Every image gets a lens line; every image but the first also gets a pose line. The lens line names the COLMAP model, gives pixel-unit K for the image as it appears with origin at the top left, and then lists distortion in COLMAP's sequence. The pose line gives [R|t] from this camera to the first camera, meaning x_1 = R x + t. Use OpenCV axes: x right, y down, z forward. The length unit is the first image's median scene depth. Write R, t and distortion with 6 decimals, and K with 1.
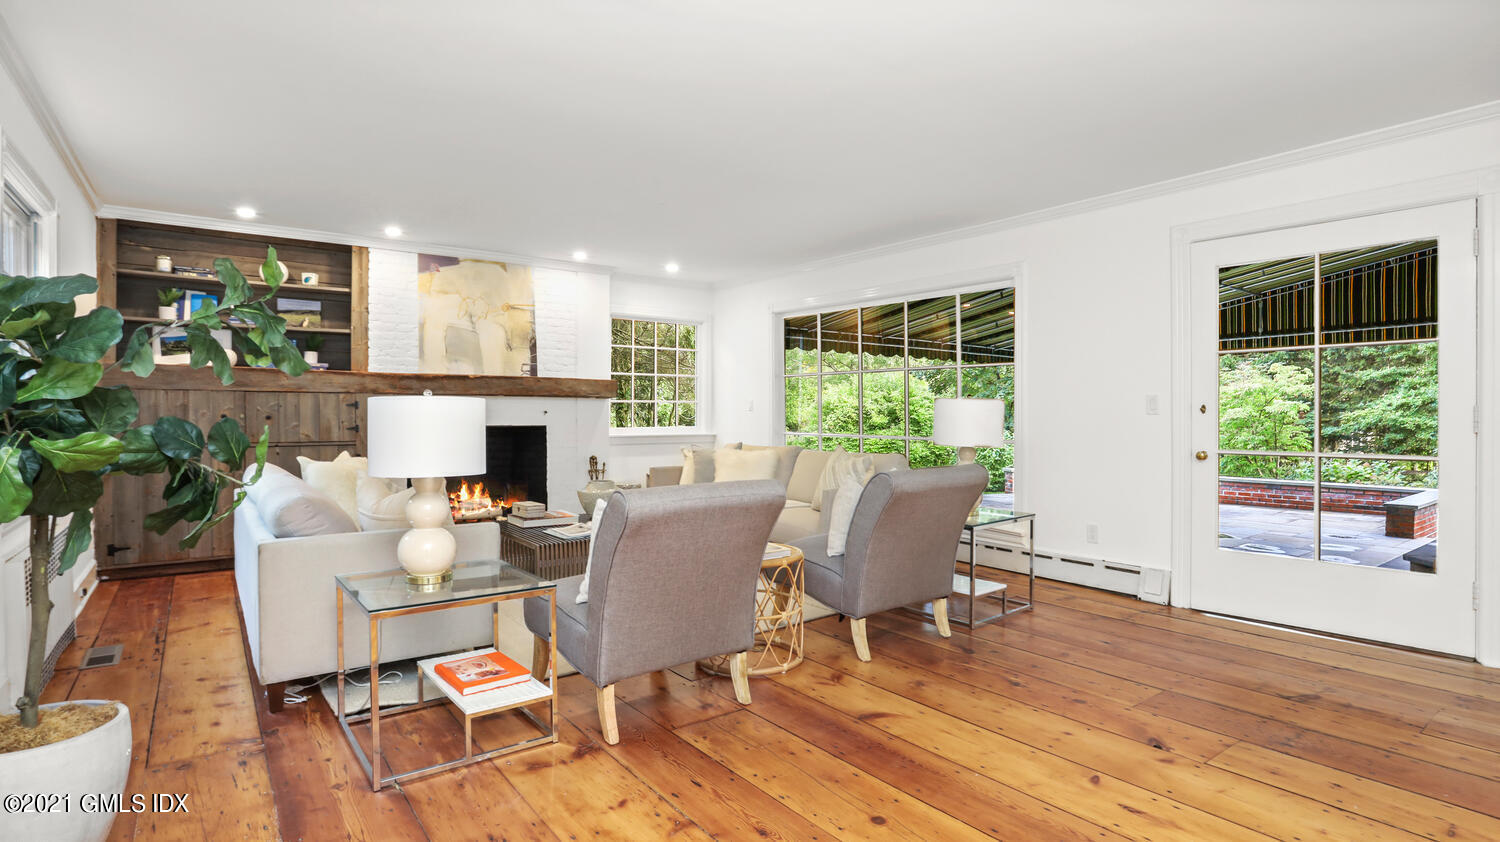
lens RADIAL K [[737.7, 0, 751.2], [0, 737.7, 414.6], [0, 0, 1]] dist [-0.074306, 0.000959]
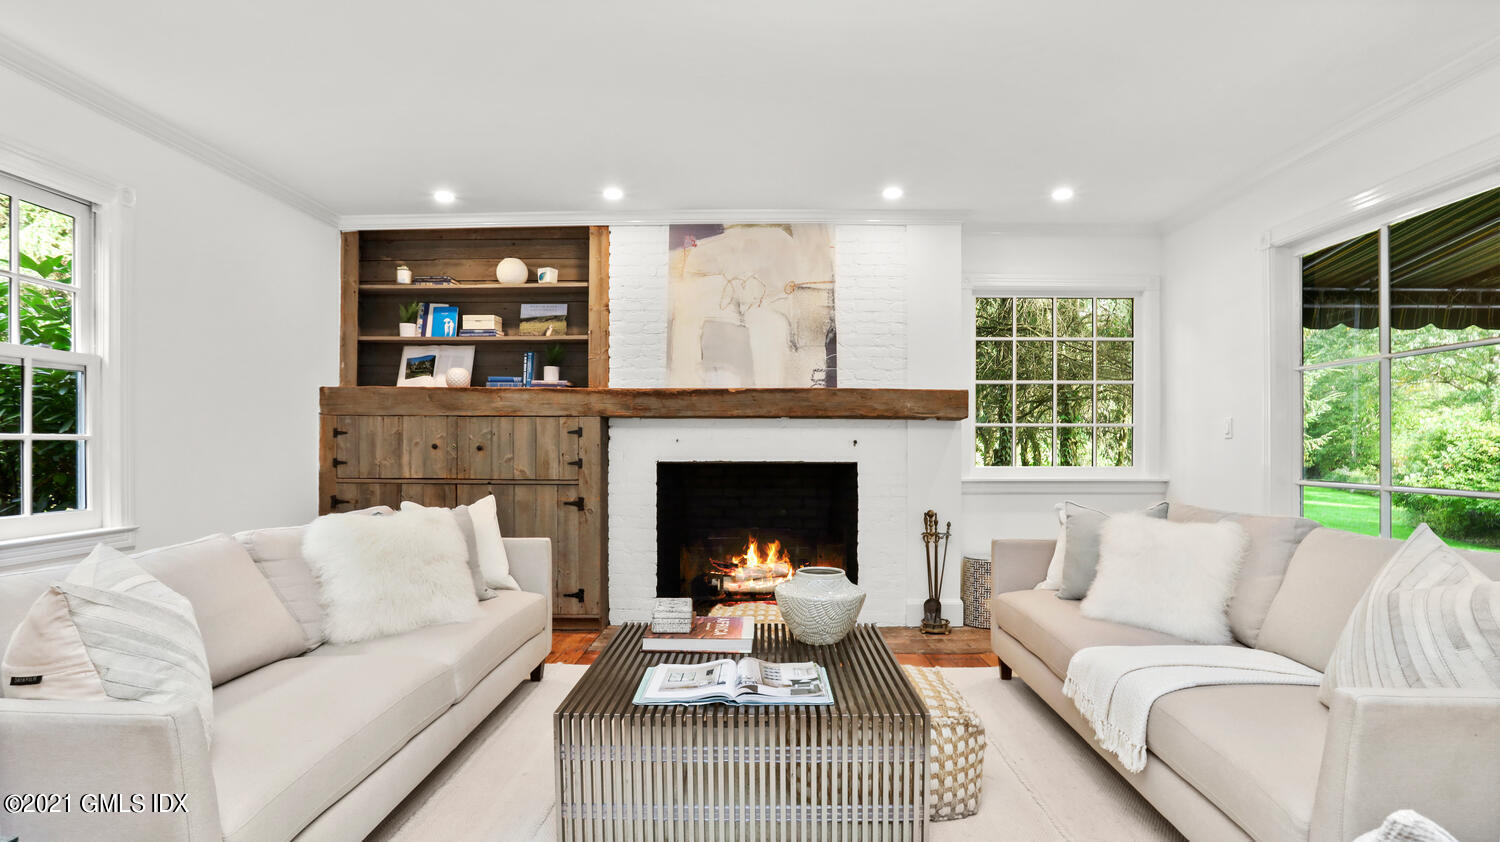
lens RADIAL K [[742.3, 0, 750.7], [0, 742.3, 440.2], [0, 0, 1]] dist [-0.087278, 0.028973]
pose [[0.785582, -0.006127, -0.618727, 0.066723], [-0.002434, 0.999913, -0.012993, 0.004448], [0.618752, 0.011713, 0.785499, 0.481812]]
